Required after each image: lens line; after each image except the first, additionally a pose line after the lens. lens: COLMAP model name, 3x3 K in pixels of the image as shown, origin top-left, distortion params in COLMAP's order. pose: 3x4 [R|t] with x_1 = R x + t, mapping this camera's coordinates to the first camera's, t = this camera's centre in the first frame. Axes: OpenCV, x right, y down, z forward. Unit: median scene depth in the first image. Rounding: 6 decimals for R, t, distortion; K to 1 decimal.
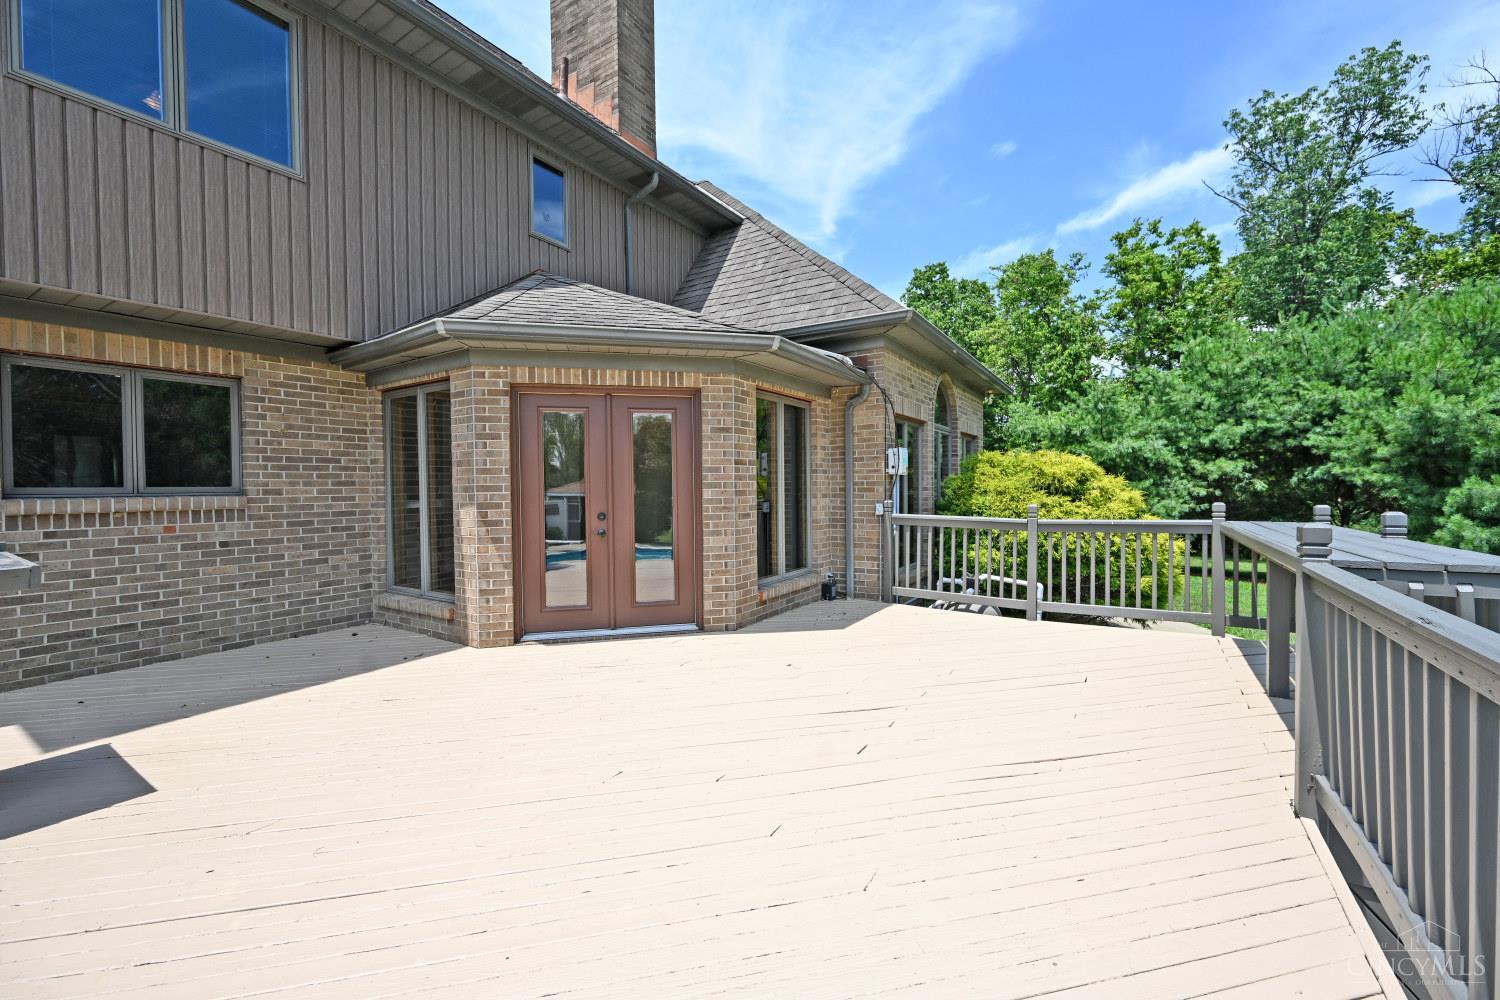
lens RADIAL K [[598.0, 0, 750.0], [0, 598.0, 500.0], [0, 0, 1]] dist [0.001175, 0.000012]
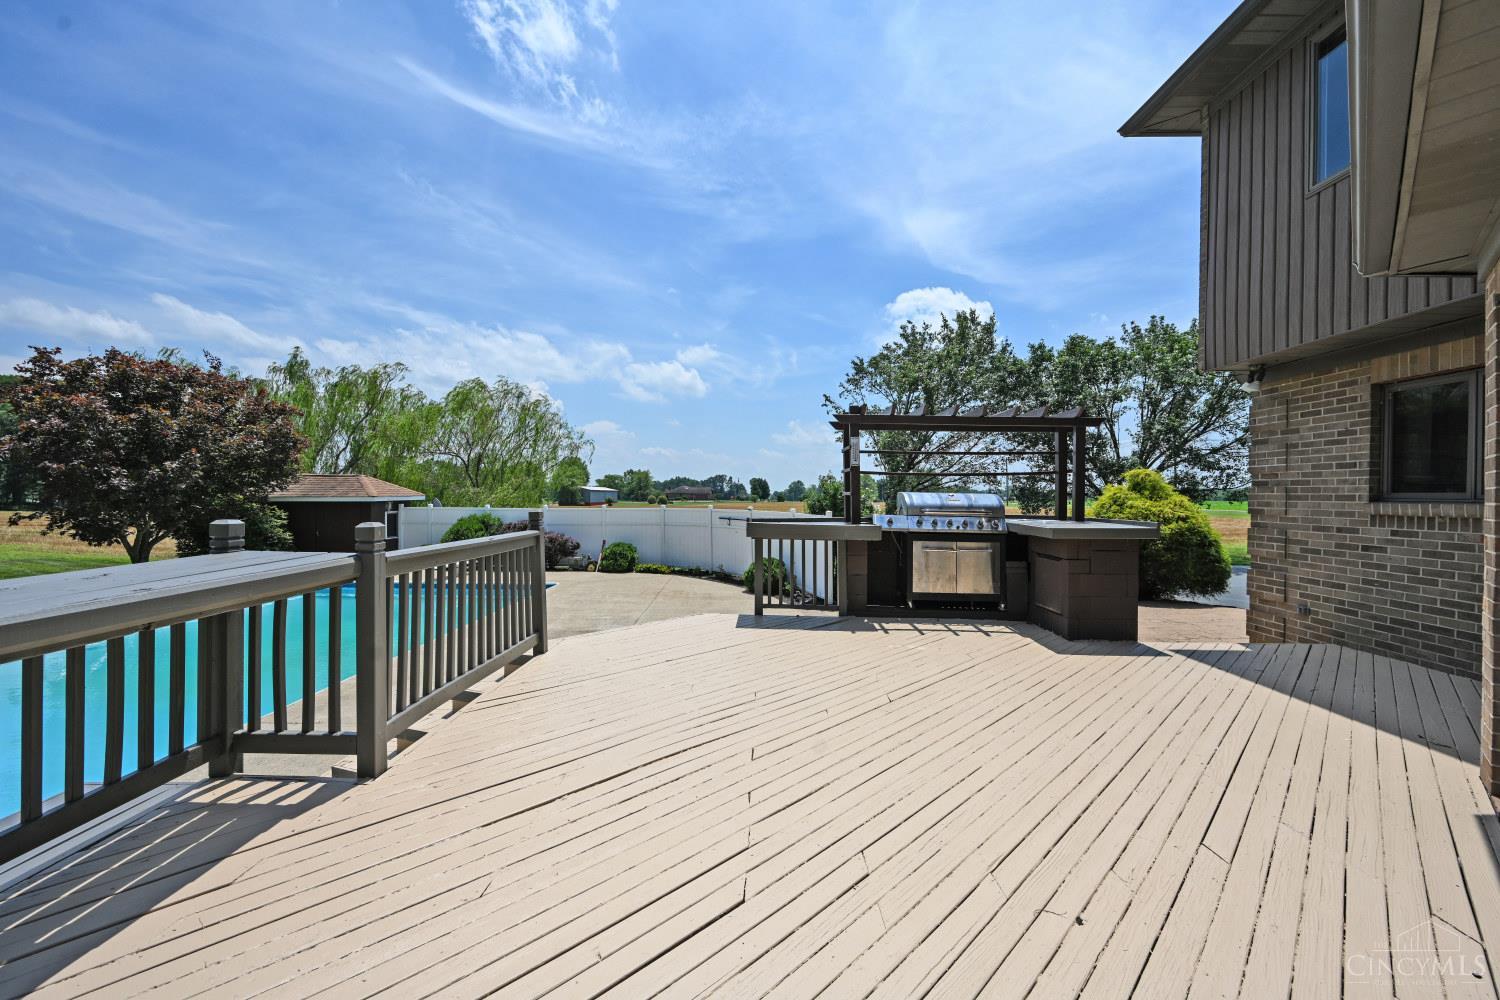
lens RADIAL K [[598.0, 0, 750.0], [0, 598.0, 500.0], [0, 0, 1]] dist [0.001175, 0.000012]
pose [[-0.842325, 0.007453, -0.538919, 0.509333], [-0.011325, 0.999439, 0.031522, -0.028435], [0.538851, 0.032655, -0.841768, 1.253522]]
